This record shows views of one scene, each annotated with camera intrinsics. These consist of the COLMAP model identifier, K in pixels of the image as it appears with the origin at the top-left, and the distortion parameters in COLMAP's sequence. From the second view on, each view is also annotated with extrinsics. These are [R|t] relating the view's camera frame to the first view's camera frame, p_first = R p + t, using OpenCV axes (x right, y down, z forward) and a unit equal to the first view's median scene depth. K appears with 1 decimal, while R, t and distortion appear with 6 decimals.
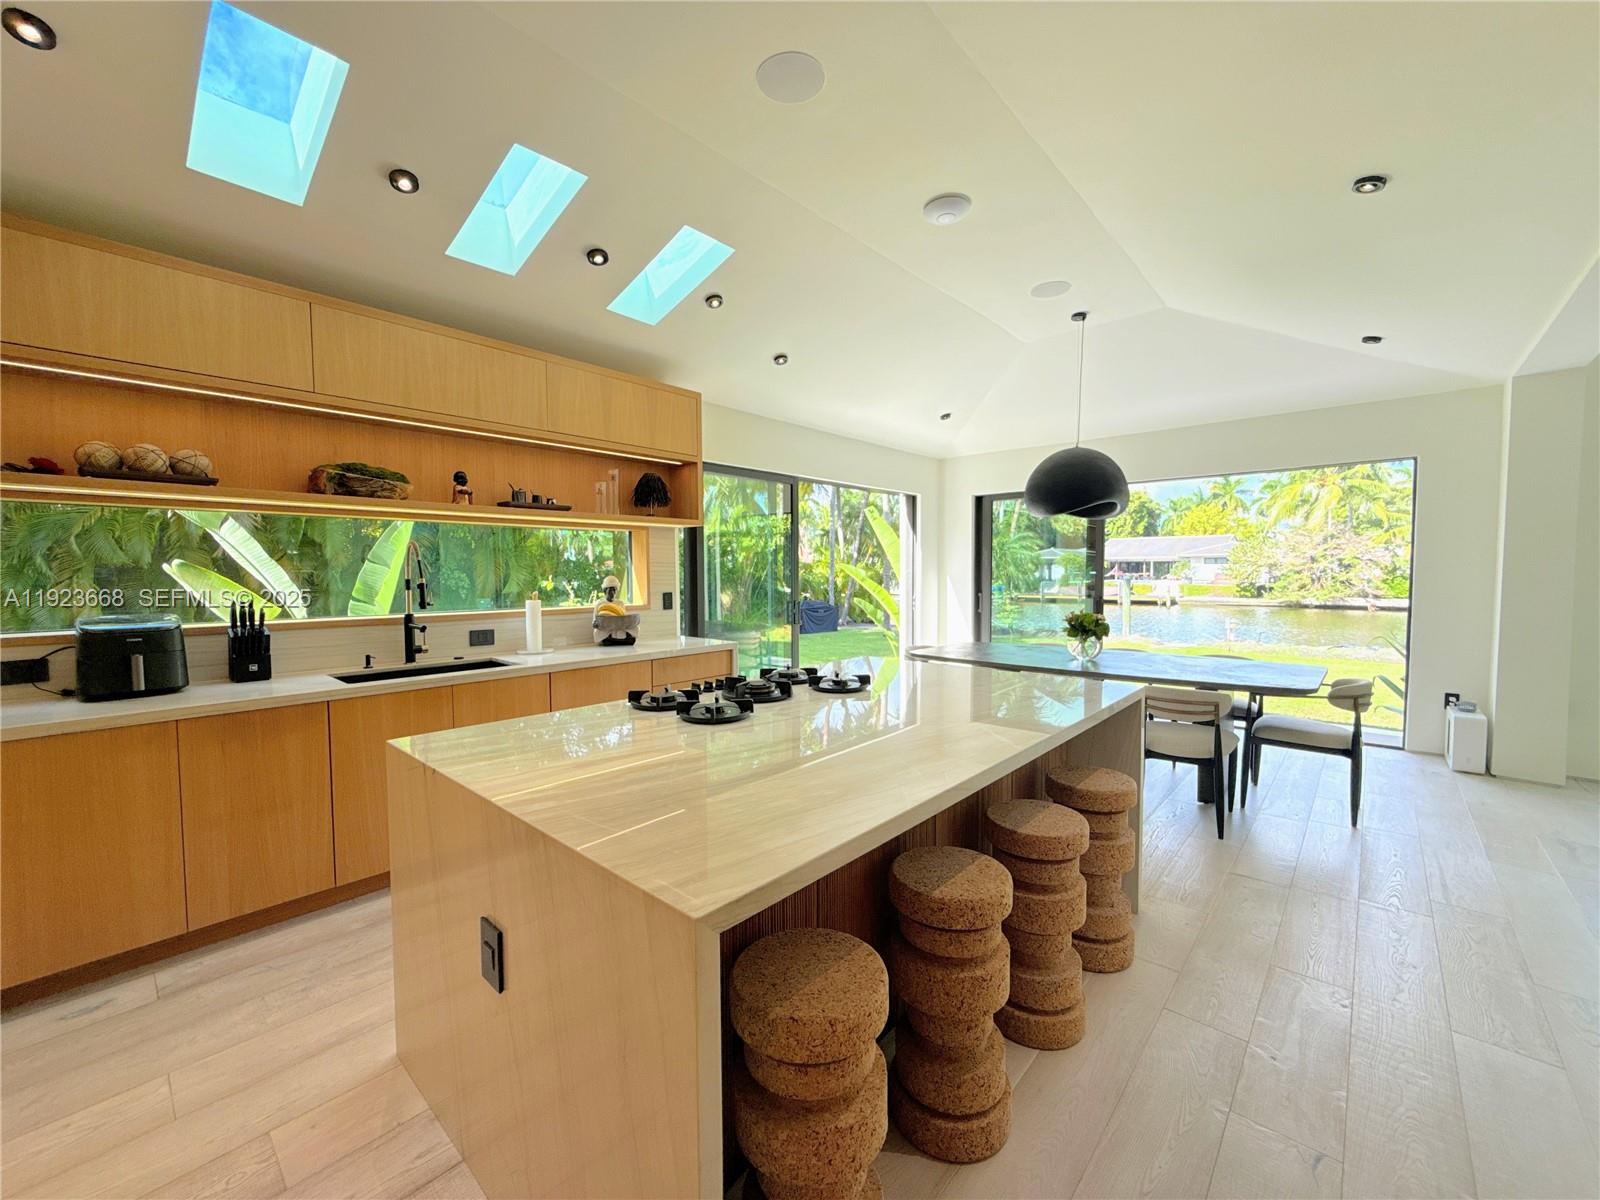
lens RADIAL K [[639.6, 0, 798.5], [0, 639.6, 603.4], [0, 0, 1]] dist [-0.000396, -0.000225]
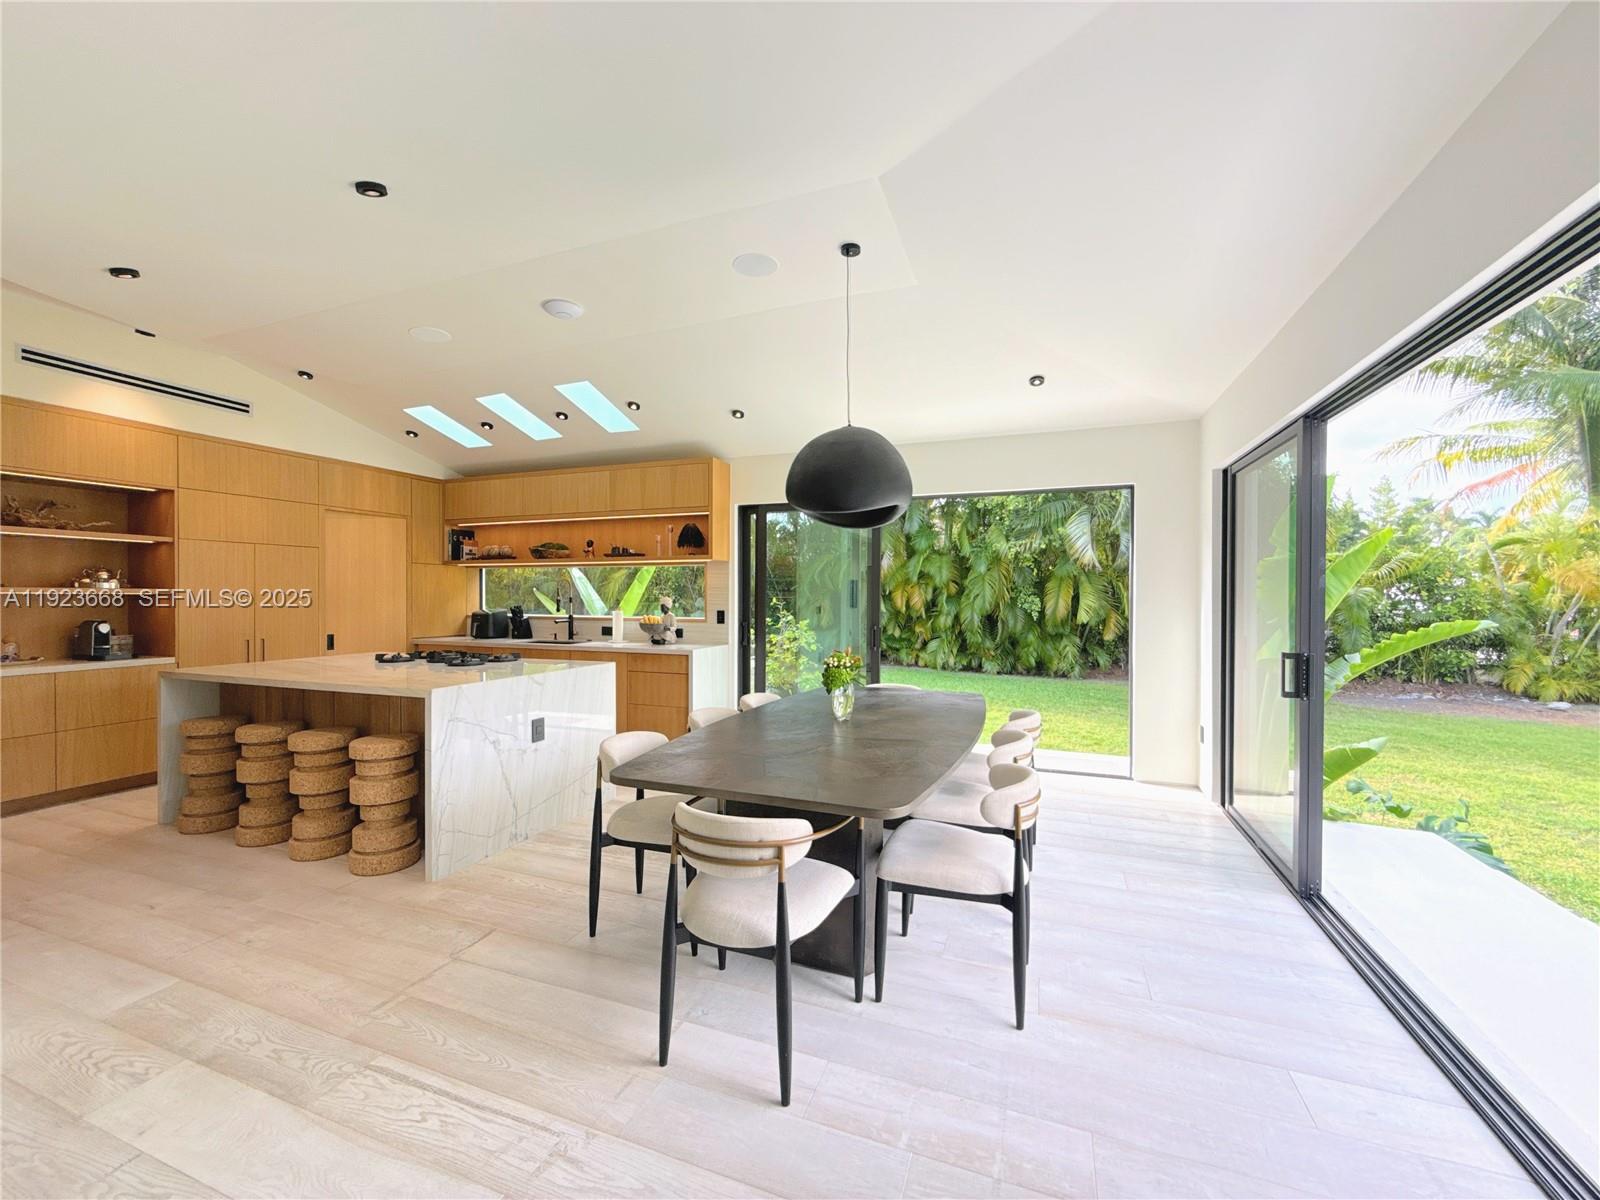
lens RADIAL K [[639.6, 0, 803.3], [0, 639.6, 602.1], [0, 0, 1]] dist [-0.000396, -0.000225]
pose [[0.368447, 0.014583, -0.929534, 0.769911], [-0.054234, 0.998511, -0.005832, -0.026189], [0.928065, 0.052561, 0.368690, 0.482619]]
